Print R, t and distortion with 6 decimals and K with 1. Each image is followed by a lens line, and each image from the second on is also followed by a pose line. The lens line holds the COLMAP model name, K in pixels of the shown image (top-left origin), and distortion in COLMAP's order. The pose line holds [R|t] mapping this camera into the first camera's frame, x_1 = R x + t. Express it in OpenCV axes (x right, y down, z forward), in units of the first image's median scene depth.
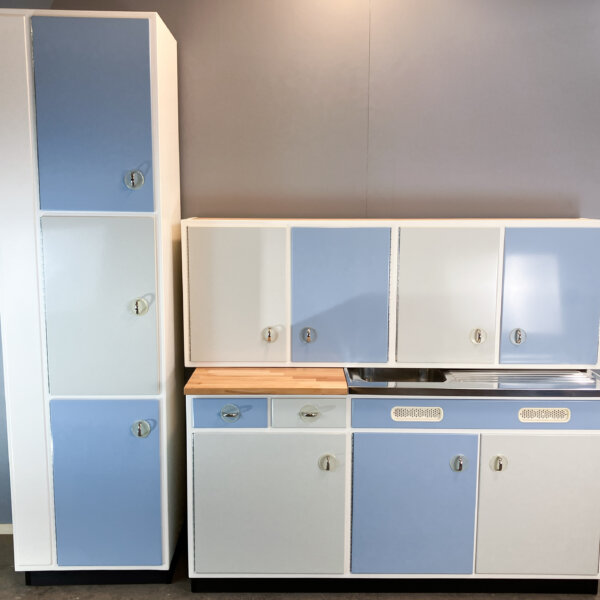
lens RADIAL K [[708.9, 0, 298.7], [0, 708.9, 295.3], [0, 0, 1]] dist [0.029968, 0.000000]
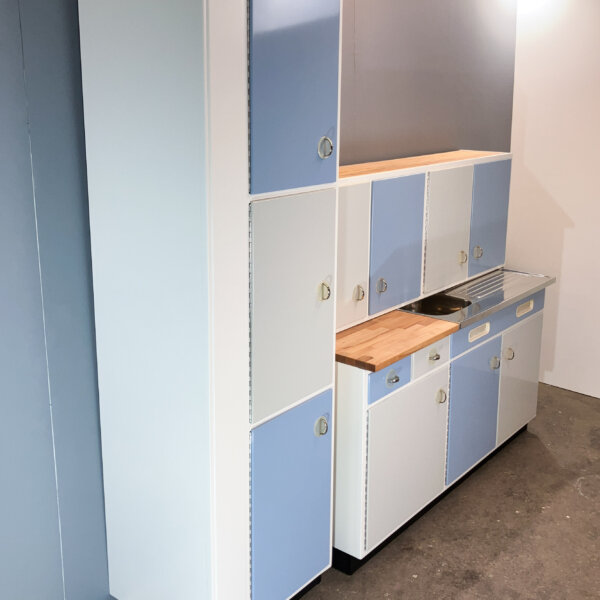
lens RADIAL K [[769.7, 0, 301.8], [0, 769.7, 295.7], [0, 0, 1]] dist [0.031942, 0.000000]
pose [[0.628782, -0.218837, 0.746153, -0.907957], [0.115389, 0.975217, 0.188780, -0.154546], [-0.768972, -0.032603, 0.638450, 0.415390]]
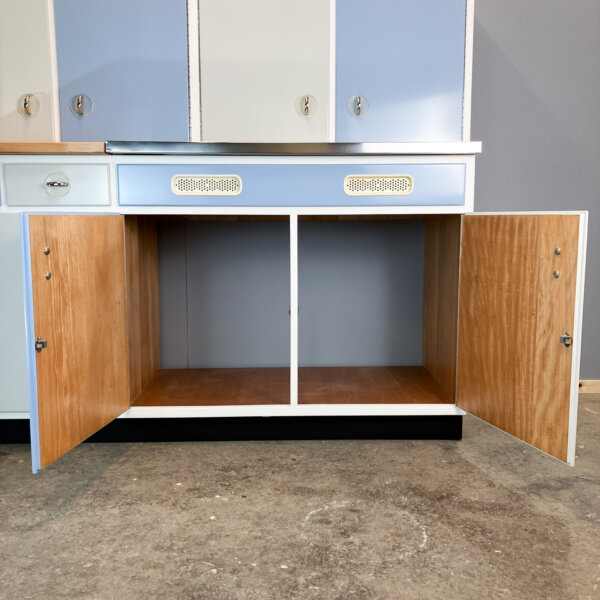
lens RADIAL K [[660.2, 0, 308.5], [0, 660.2, 298.2], [0, 0, 1]] dist [0.028800, 0.000000]
pose [[0.999732, -0.008304, 0.021587, 0.249737], [0.008589, 0.999877, -0.013143, 0.286558], [-0.021475, 0.013325, 0.999681, 0.309663]]
